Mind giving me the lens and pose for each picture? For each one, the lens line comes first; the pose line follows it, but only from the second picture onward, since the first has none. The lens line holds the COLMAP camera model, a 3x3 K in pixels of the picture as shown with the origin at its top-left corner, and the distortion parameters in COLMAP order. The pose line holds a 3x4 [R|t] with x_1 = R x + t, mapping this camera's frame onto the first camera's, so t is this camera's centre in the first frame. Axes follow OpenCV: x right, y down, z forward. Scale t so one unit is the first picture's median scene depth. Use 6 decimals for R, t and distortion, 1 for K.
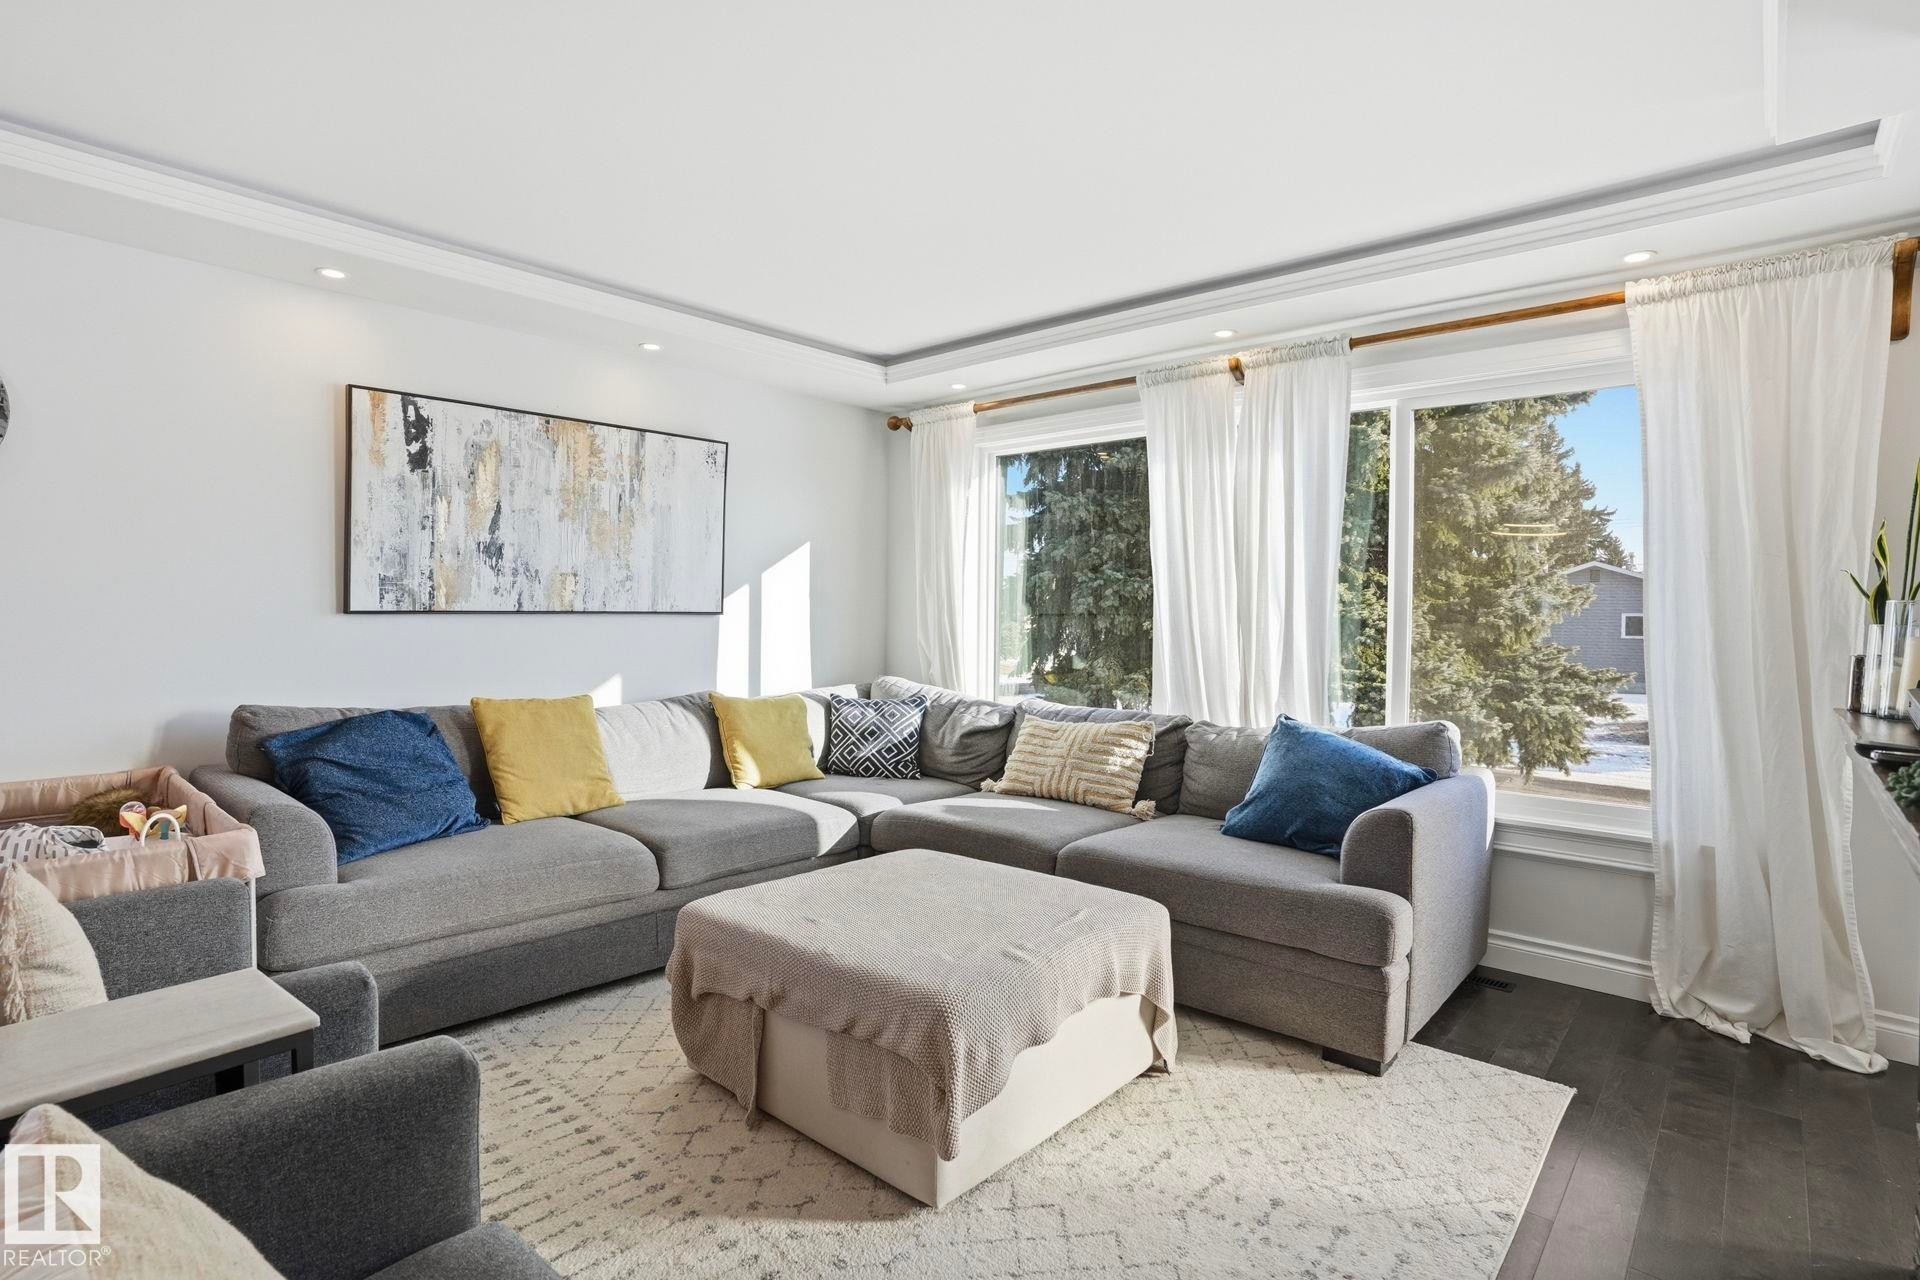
lens RADIAL K [[944.1, 0, 957.2], [0, 944.1, 630.3], [0, 0, 1]] dist [-0.074412, 0.035340]
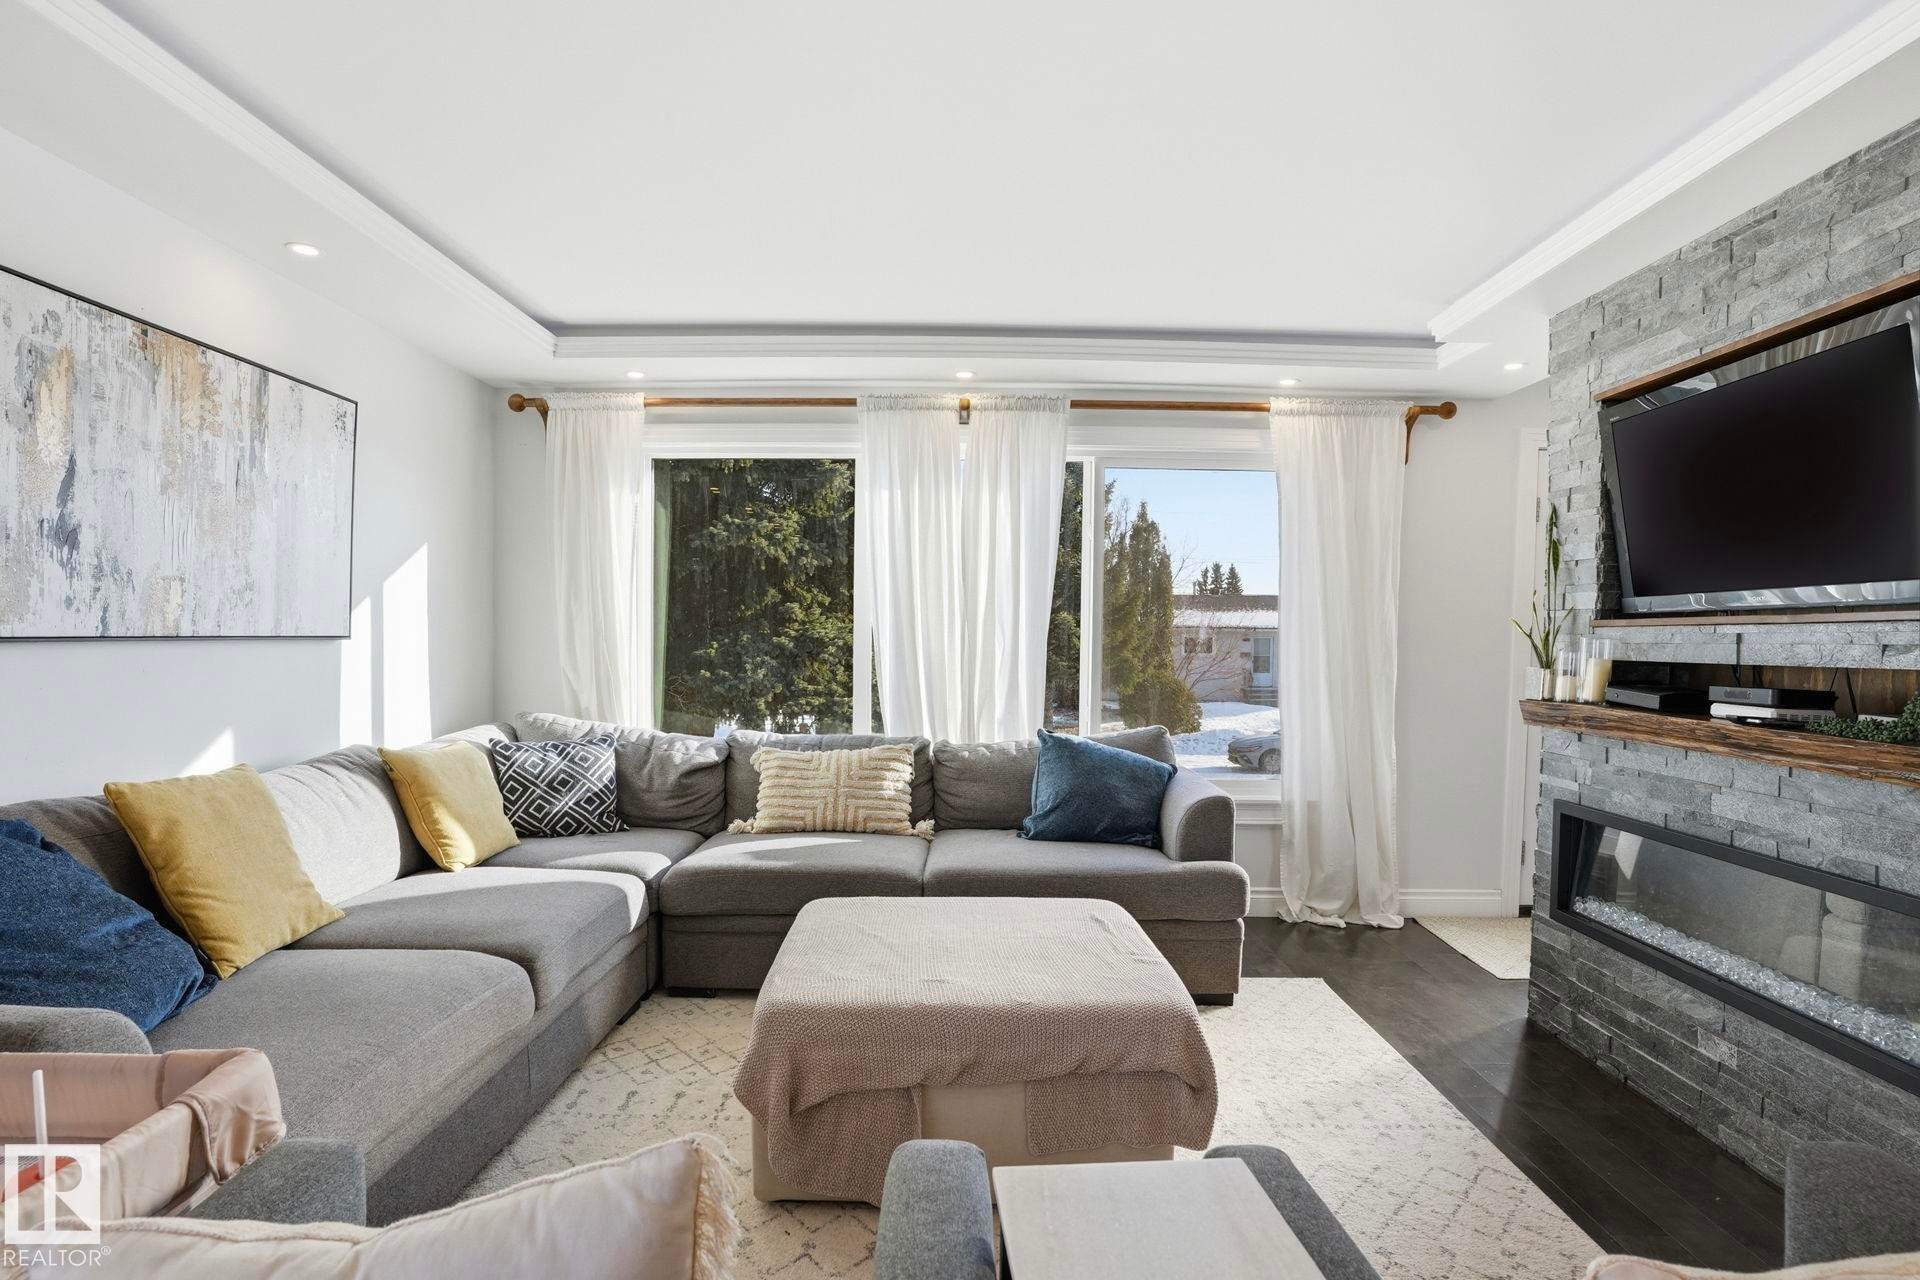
lens RADIAL K [[972.3, 0, 963.2], [0, 972.3, 671.5], [0, 0, 1]] dist [-0.087077, 0.038384]
pose [[0.752384, -0.023885, 0.658292, -0.433763], [0.007125, 0.999579, 0.028124, -0.010449], [-0.658687, -0.016470, 0.752237, 0.163710]]
